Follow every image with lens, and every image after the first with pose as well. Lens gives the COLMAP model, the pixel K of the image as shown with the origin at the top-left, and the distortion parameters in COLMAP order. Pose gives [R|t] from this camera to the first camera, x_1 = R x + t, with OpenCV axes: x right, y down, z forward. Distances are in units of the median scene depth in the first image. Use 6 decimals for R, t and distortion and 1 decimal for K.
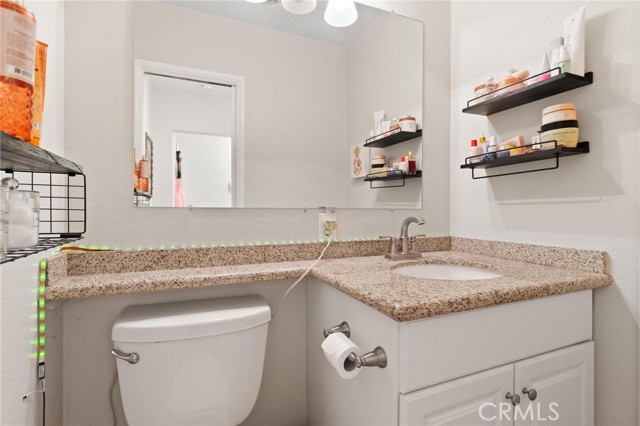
lens RADIAL K [[296.0, 0, 321.5], [0, 296.0, 219.6], [0, 0, 1]] dist [0.001575, -0.000107]
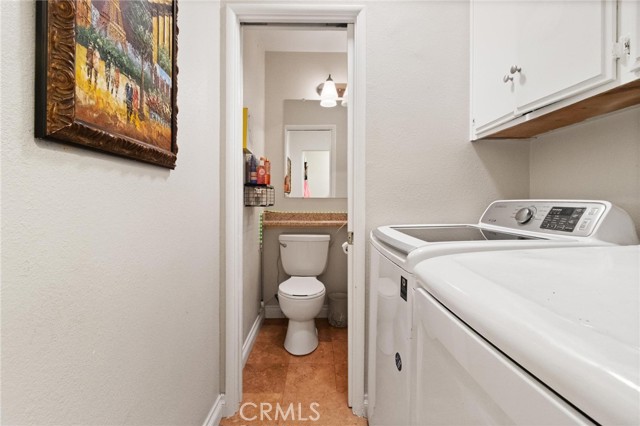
lens RADIAL K [[298.4, 0, 319.6], [0, 298.4, 206.4], [0, 0, 1]] dist [0.000540, 0.000155]
pose [[0.912092, 0.004216, -0.409963, 0.519344], [-0.011408, 0.999821, -0.015100, 0.050254], [0.409826, 0.018449, 0.911977, -0.904944]]
